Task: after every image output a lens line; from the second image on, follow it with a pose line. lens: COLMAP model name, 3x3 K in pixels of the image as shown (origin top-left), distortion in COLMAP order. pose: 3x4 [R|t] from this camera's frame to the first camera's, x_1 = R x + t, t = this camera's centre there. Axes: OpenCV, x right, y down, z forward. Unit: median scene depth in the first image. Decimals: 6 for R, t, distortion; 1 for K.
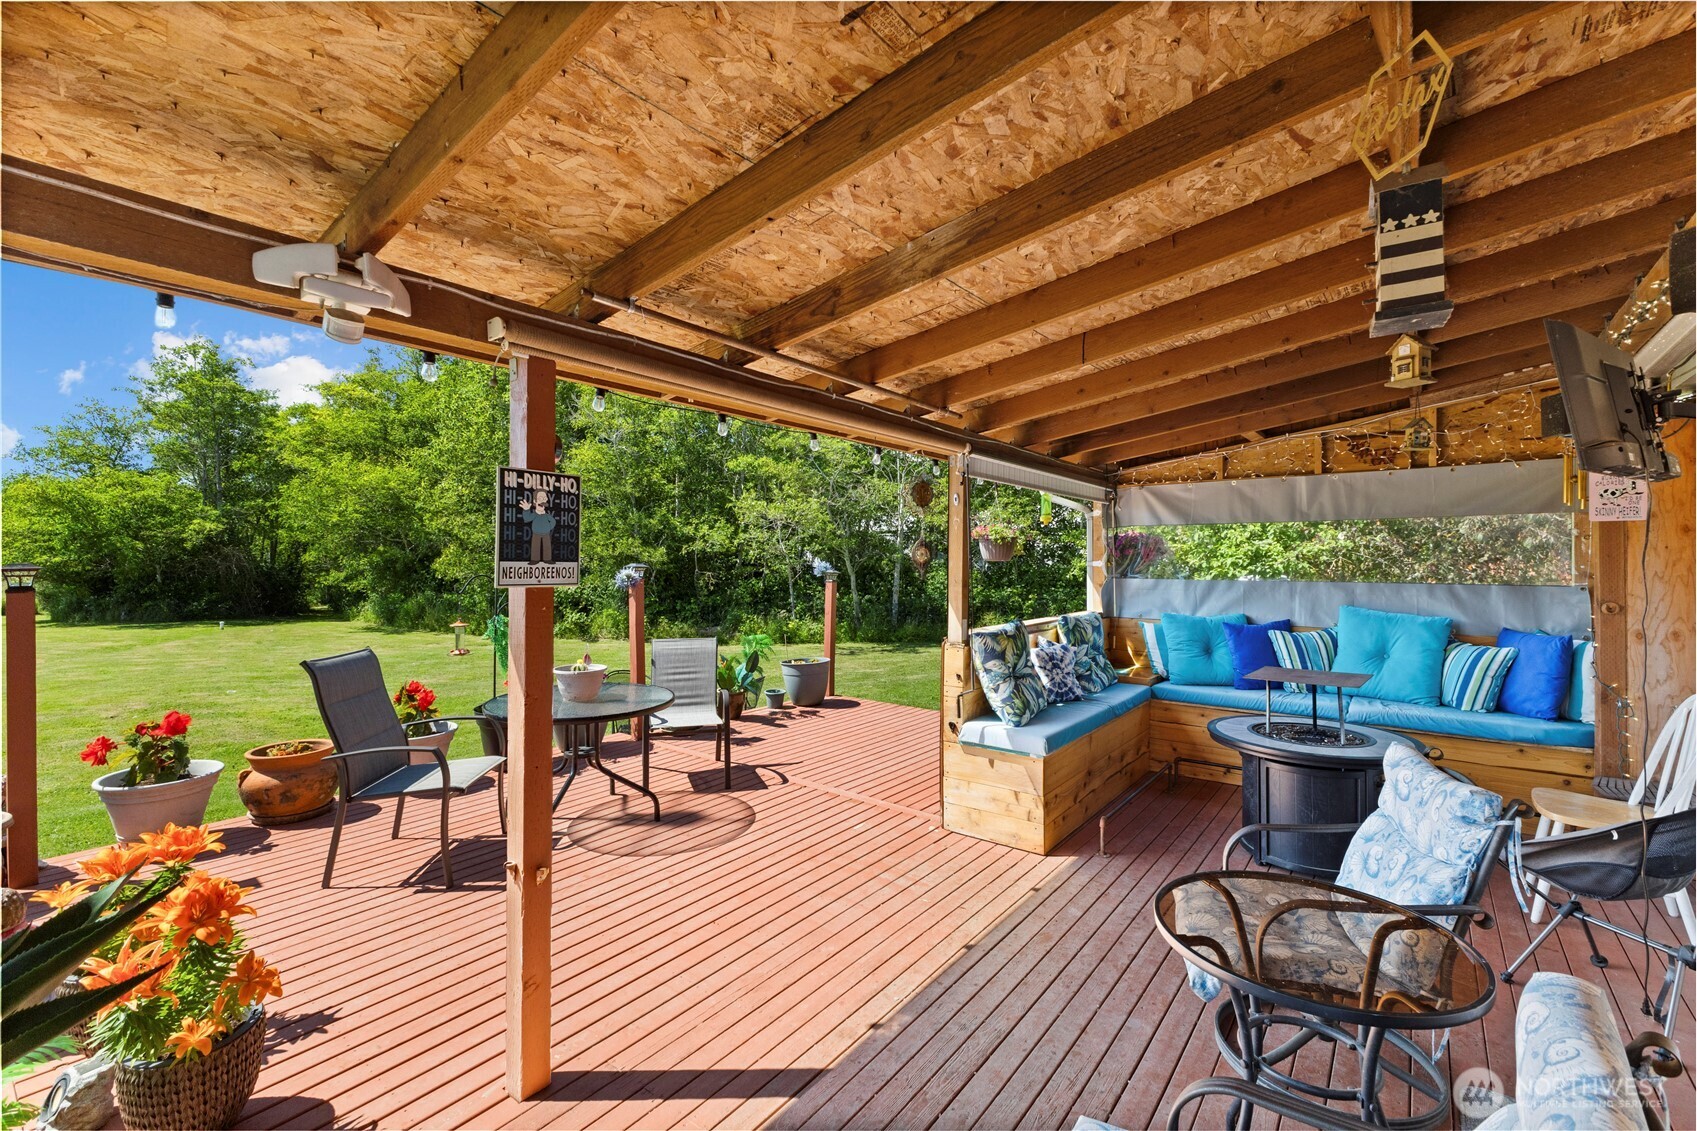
lens RADIAL K [[738.2, 0, 851.4], [0, 738.2, 556.8], [0, 0, 1]] dist [0.009771, -0.000205]
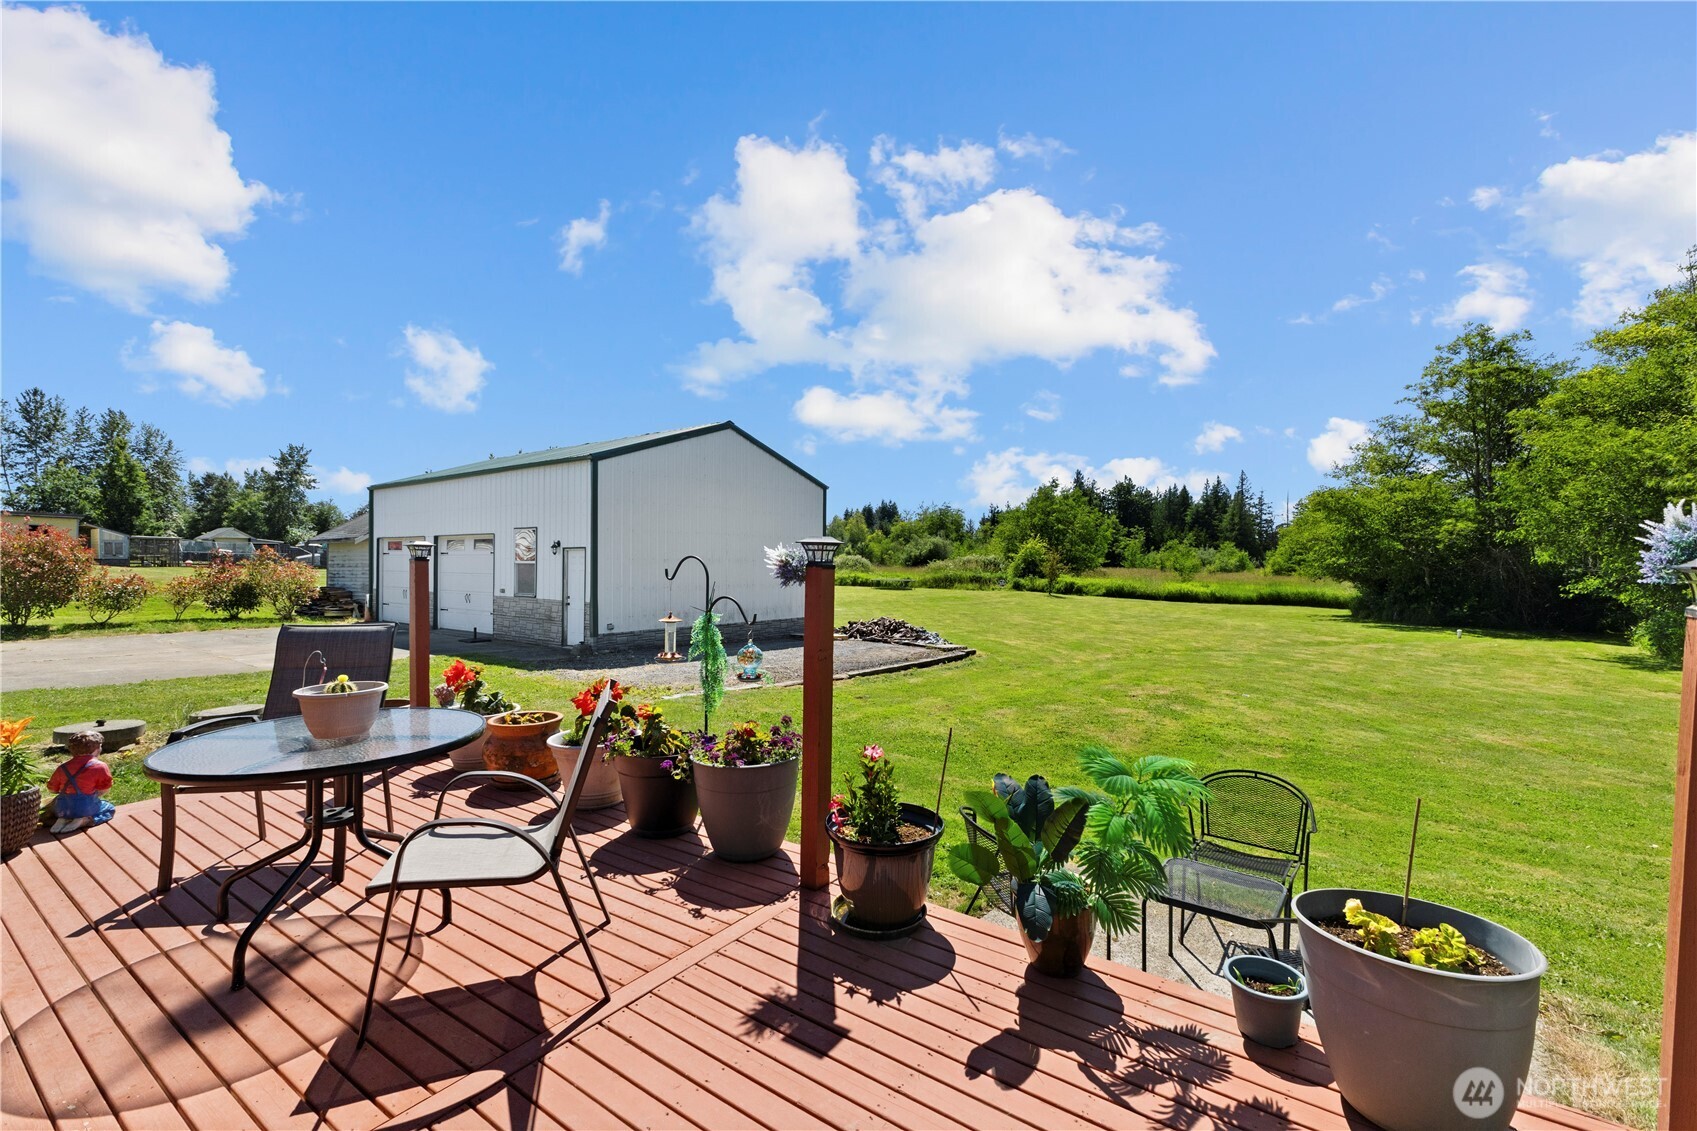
lens RADIAL K [[753.4, 0, 865.2], [0, 753.4, 566.3], [0, 0, 1]] dist [-0.000372, -0.000676]
pose [[0.042472, 0.004851, -0.999086, 0.290333], [-0.000982, 0.999988, 0.004814, 0.038435], [0.999097, 0.000776, 0.042477, 1.334037]]
